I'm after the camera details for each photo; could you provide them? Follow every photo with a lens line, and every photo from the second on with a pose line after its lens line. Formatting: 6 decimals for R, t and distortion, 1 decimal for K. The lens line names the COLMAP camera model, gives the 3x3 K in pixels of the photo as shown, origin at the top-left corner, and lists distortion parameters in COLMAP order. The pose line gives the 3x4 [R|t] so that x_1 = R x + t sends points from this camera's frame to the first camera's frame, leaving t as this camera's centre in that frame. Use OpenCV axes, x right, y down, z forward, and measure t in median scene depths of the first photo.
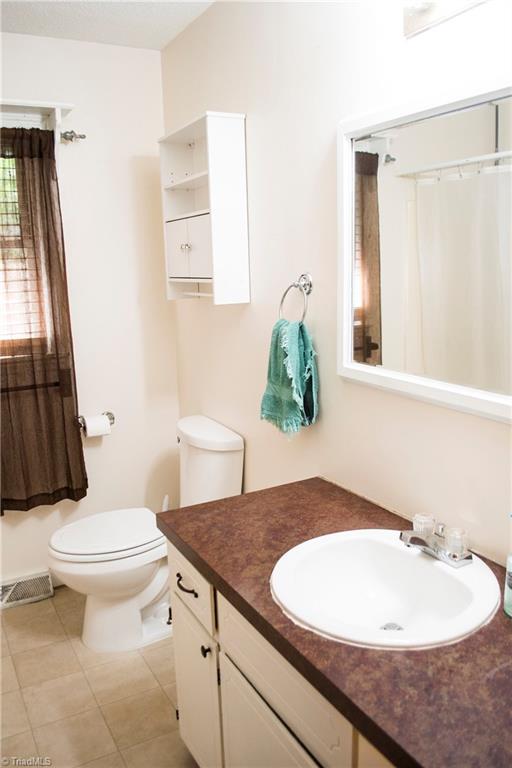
lens RADIAL K [[605.1, 0, 250.5], [0, 605.1, 386.8], [0, 0, 1]] dist [-0.068035, 0.003814]
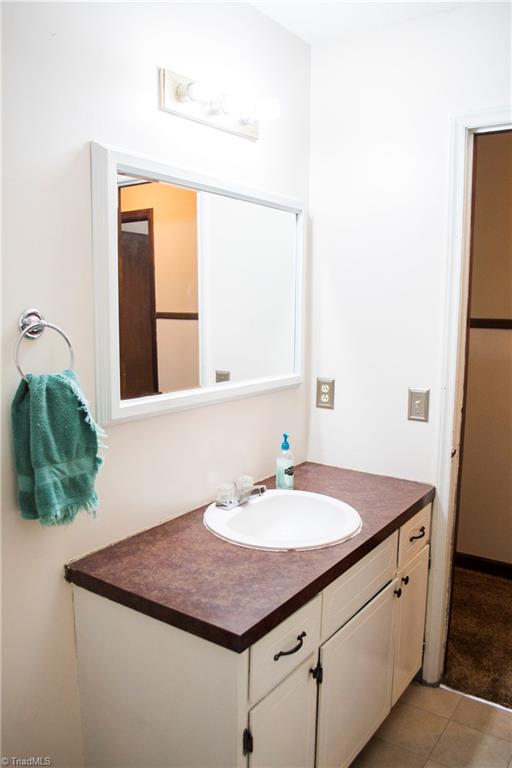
lens RADIAL K [[605.1, 0, 250.5], [0, 605.1, 386.8], [0, 0, 1]] dist [-0.068035, 0.003814]
pose [[-0.438077, -0.101085, 0.893236, -0.817744], [0.184509, 0.962390, 0.199402, -0.228507], [-0.879798, 0.252164, -0.402950, 1.277473]]
